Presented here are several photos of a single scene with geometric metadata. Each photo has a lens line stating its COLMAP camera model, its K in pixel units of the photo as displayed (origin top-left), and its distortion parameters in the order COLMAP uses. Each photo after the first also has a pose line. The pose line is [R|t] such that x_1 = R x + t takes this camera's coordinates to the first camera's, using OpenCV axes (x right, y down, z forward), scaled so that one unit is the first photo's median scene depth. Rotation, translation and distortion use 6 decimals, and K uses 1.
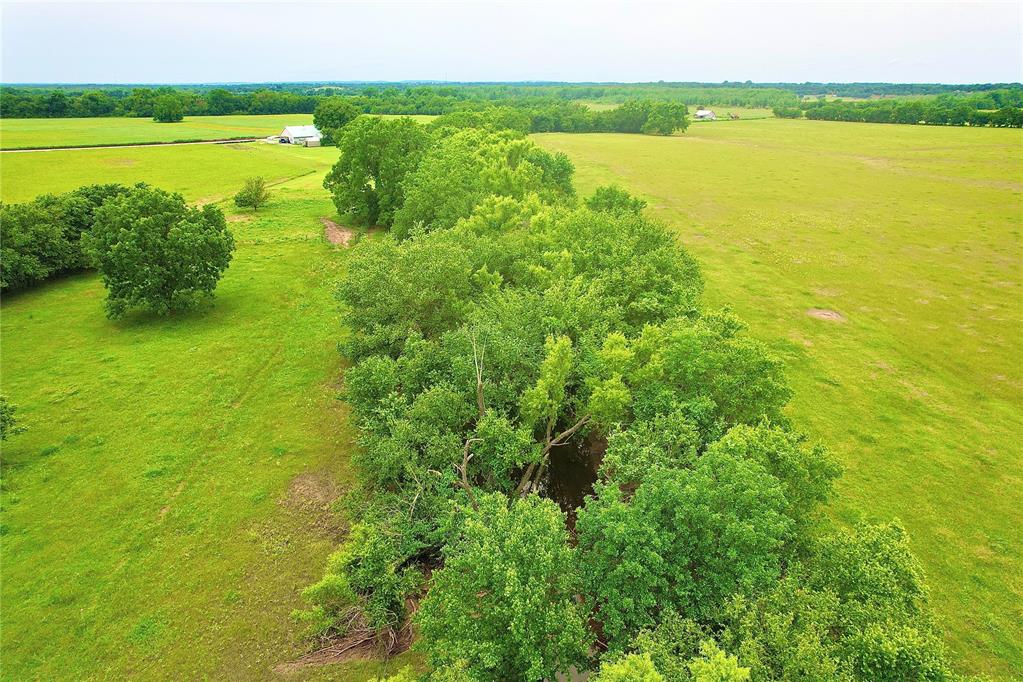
lens RADIAL K [[655.8, 0, 517.8], [0, 655.8, 344.4], [0, 0, 1]] dist [-0.076010, 0.068967]
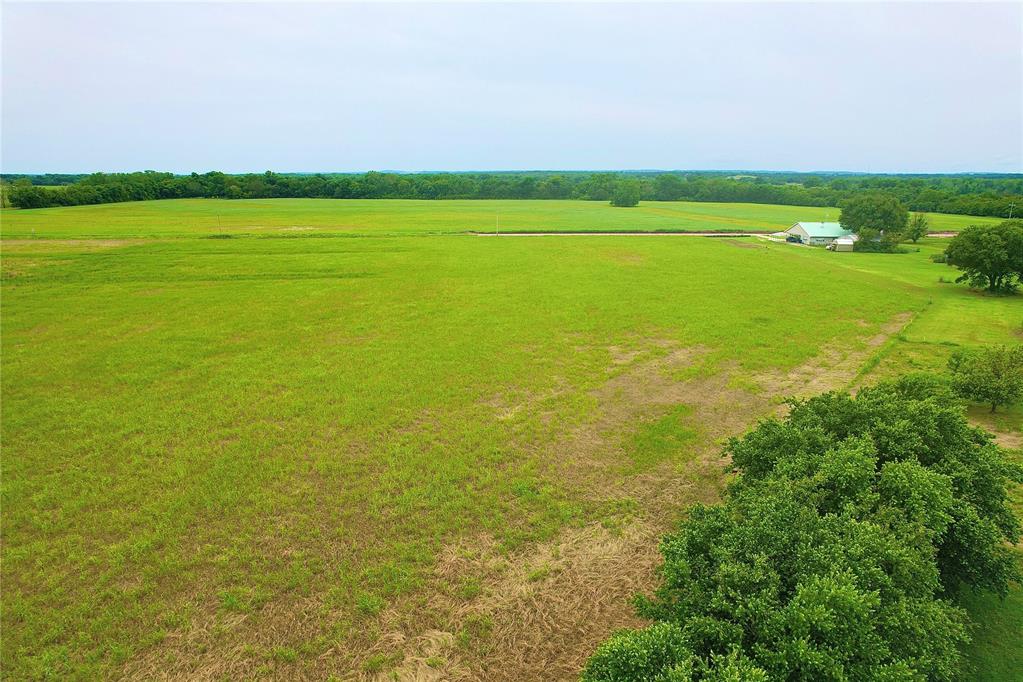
lens RADIAL K [[655.8, 0, 515.6], [0, 655.8, 335.9], [0, 0, 1]] dist [-0.076010, 0.068967]
pose [[0.837205, 0.133790, -0.530272, -0.121036], [-0.205119, 0.975649, -0.077686, -0.040390], [0.506966, 0.173809, 0.844261, 0.106049]]
